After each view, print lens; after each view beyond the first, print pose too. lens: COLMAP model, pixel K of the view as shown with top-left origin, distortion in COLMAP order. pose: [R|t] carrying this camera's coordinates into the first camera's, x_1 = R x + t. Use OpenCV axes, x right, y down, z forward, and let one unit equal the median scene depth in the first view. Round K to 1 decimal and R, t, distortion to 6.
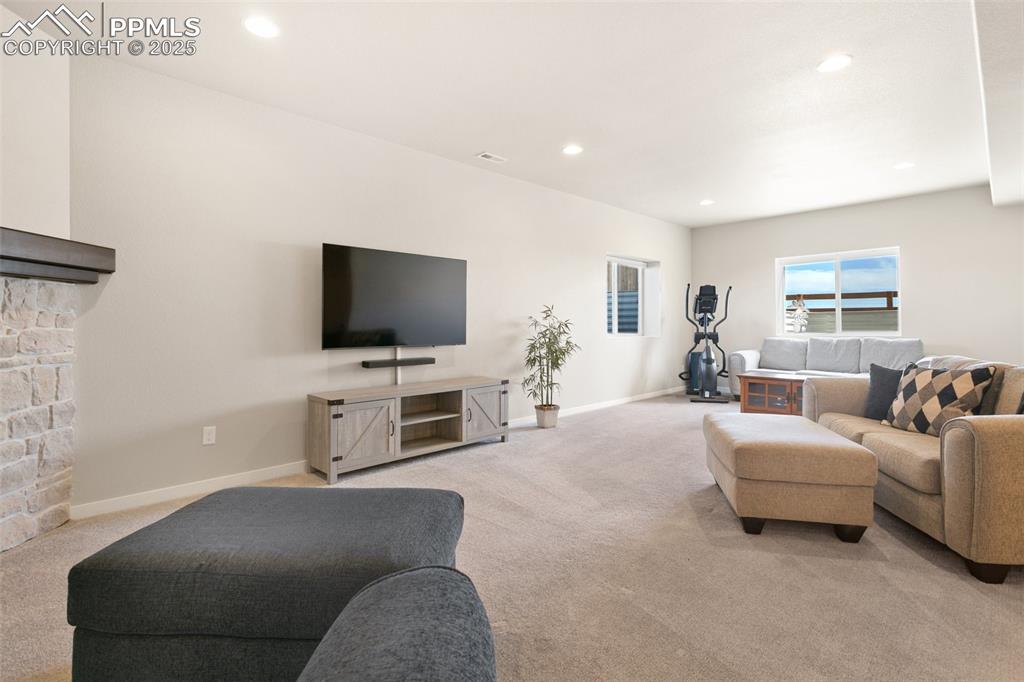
lens RADIAL K [[482.9, 0, 506.2], [0, 482.9, 325.3], [0, 0, 1]] dist [-0.006043, 0.000810]
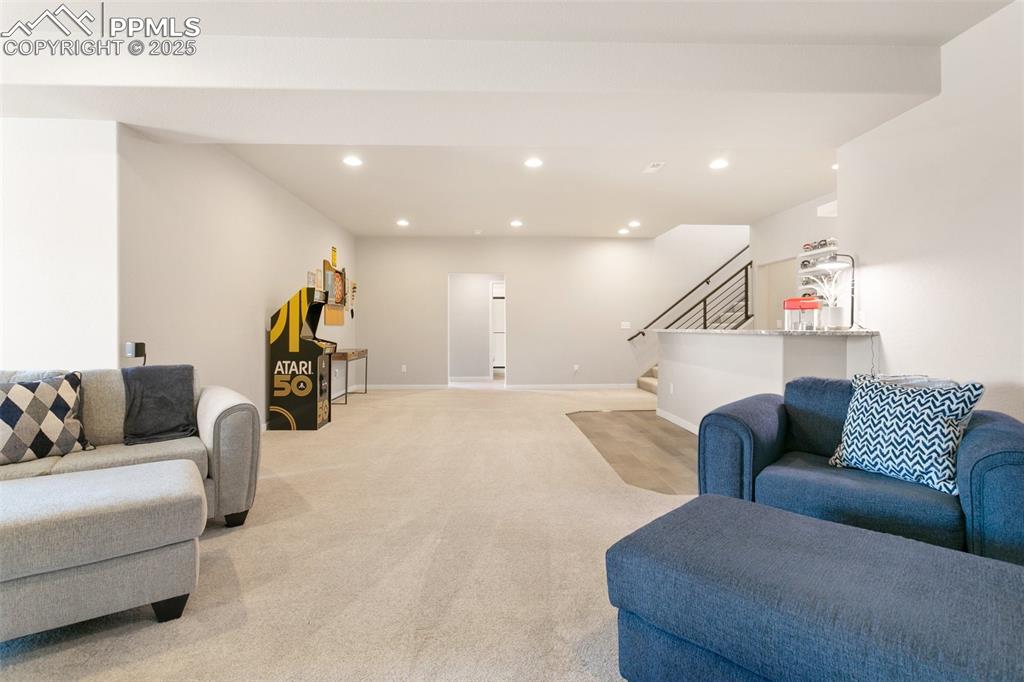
lens RADIAL K [[482.9, 0, 506.2], [0, 482.9, 325.3], [0, 0, 1]] dist [-0.006043, 0.000810]
pose [[-0.738652, 0.007954, 0.674040, -0.333039], [0.005951, 0.999968, -0.005279, -0.000771], [-0.674060, 0.000112, -0.738676, 1.126350]]
